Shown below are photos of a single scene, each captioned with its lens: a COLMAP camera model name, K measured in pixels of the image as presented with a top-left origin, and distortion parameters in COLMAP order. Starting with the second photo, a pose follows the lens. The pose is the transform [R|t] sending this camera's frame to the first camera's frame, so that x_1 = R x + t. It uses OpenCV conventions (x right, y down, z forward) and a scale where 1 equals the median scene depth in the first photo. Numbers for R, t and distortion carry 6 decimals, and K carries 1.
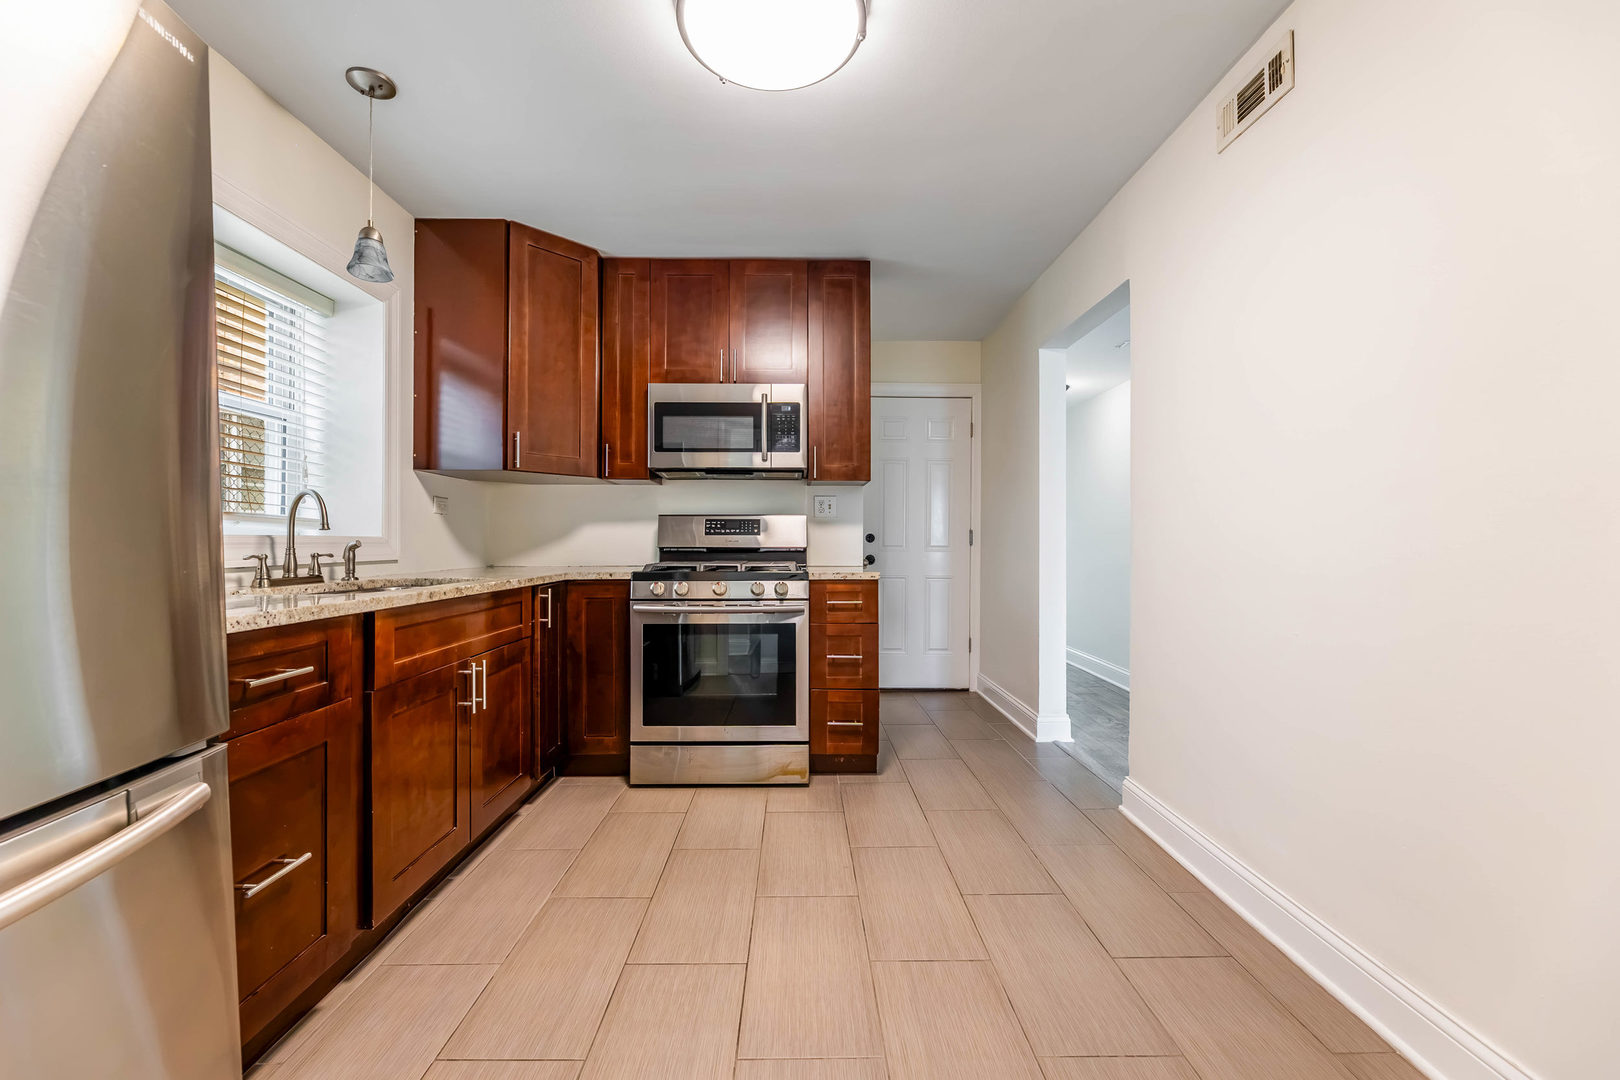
lens RADIAL K [[646.3, 0, 802.7], [0, 646.3, 539.8], [0, 0, 1]] dist [-0.000743, -0.000008]
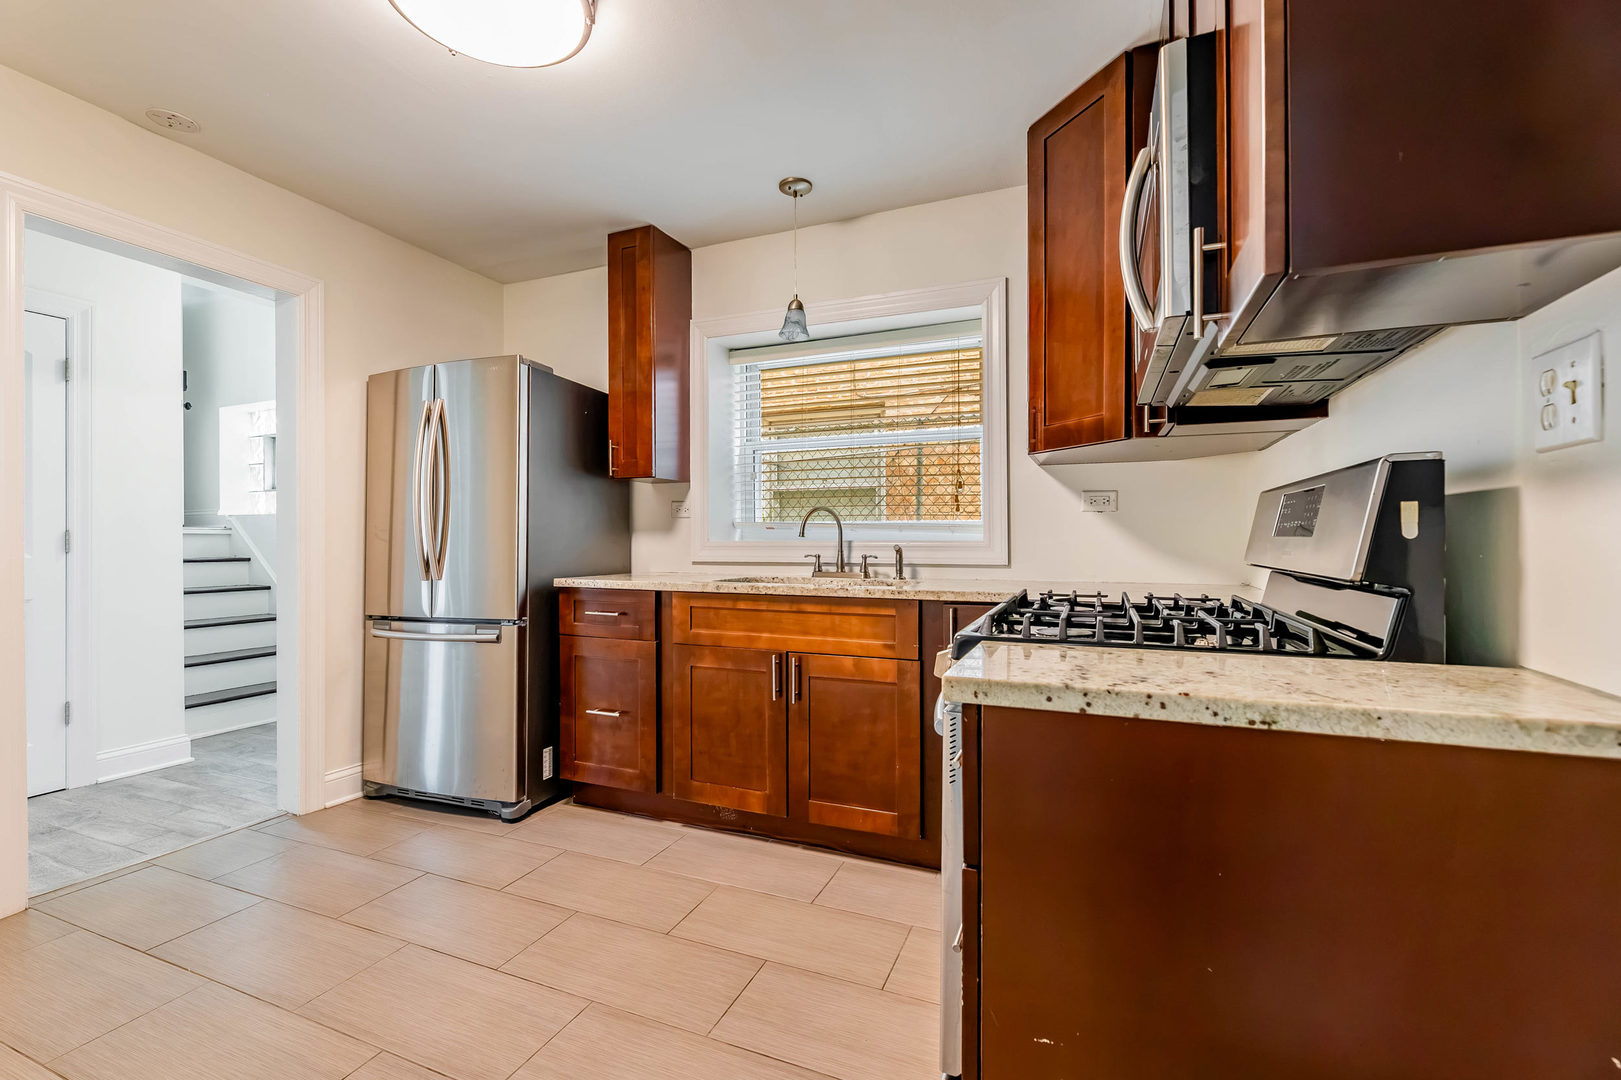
lens RADIAL K [[711.9, 0, 801.7], [0, 711.9, 538.3], [0, 0, 1]] dist [-0.001821, -0.000172]
pose [[-0.397490, -0.000944, -0.917606, 0.431313], [0.002318, 0.999995, -0.002033, -0.006512], [0.917603, -0.002936, -0.397486, 1.095749]]
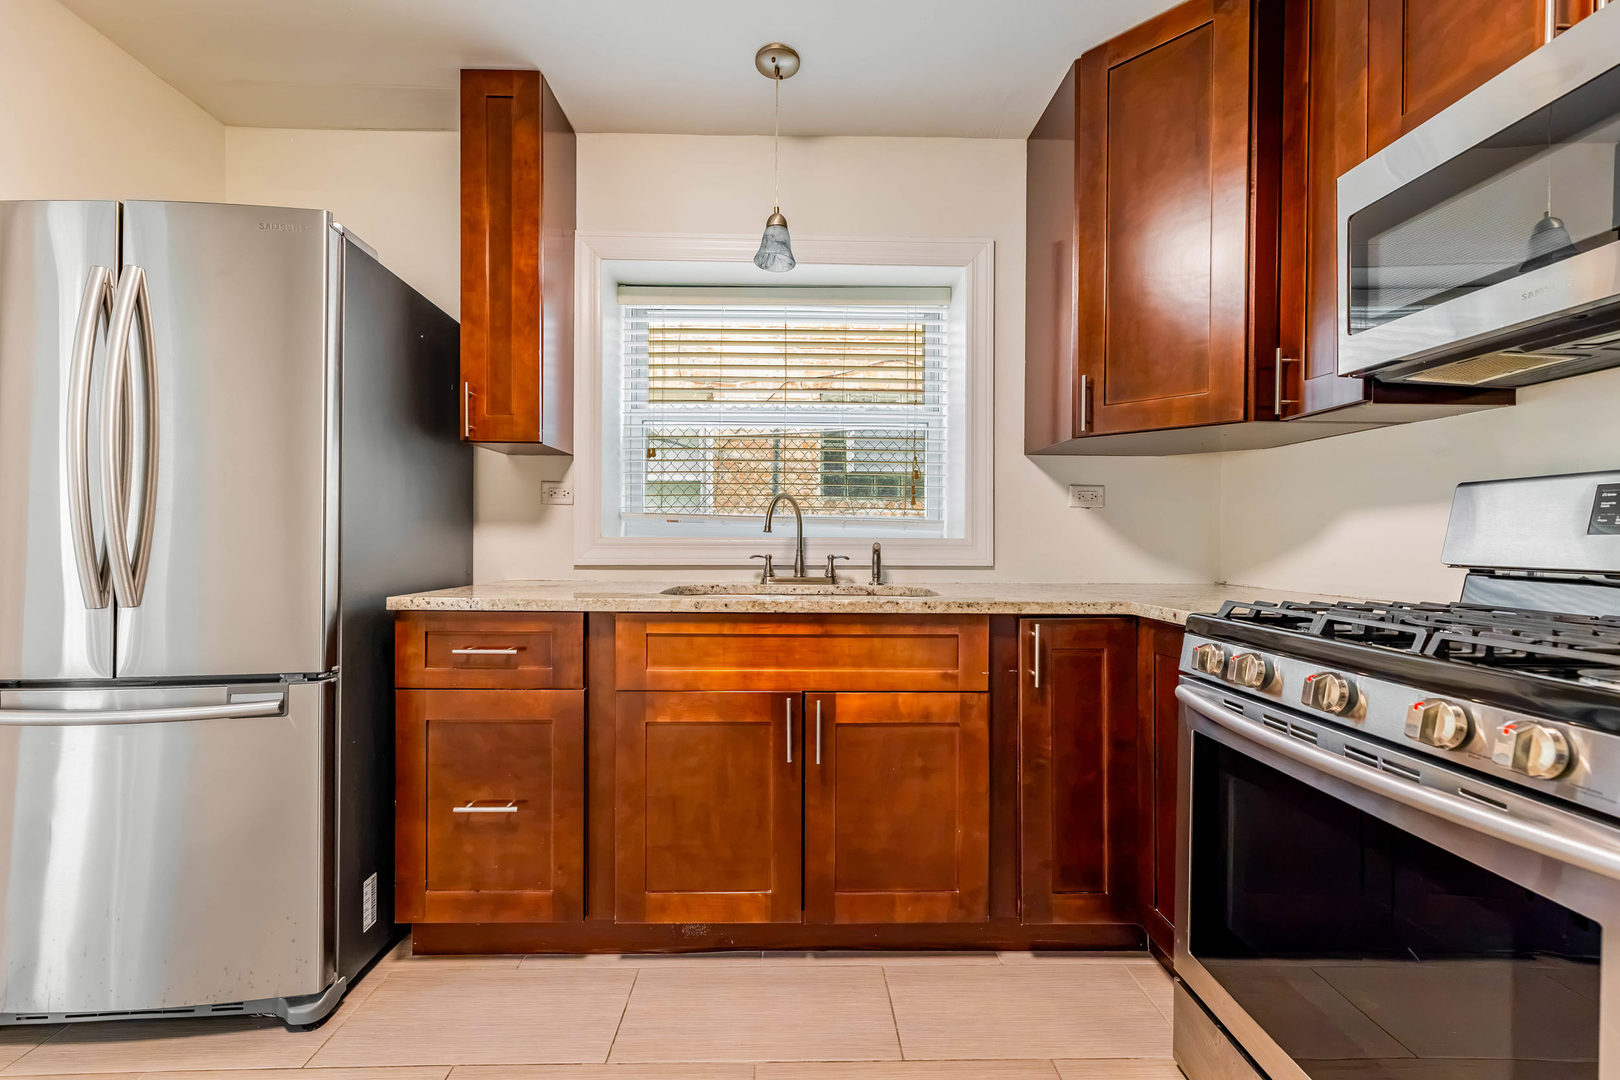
lens RADIAL K [[663.8, 0, 805.3], [0, 663.8, 539.0], [0, 0, 1]] dist [0.000118, 0.000227]
pose [[0.015023, 0.001883, -0.999885, 0.217932], [-0.003246, 0.999993, 0.001834, -0.004626], [0.999882, 0.003218, 0.015029, 0.718767]]
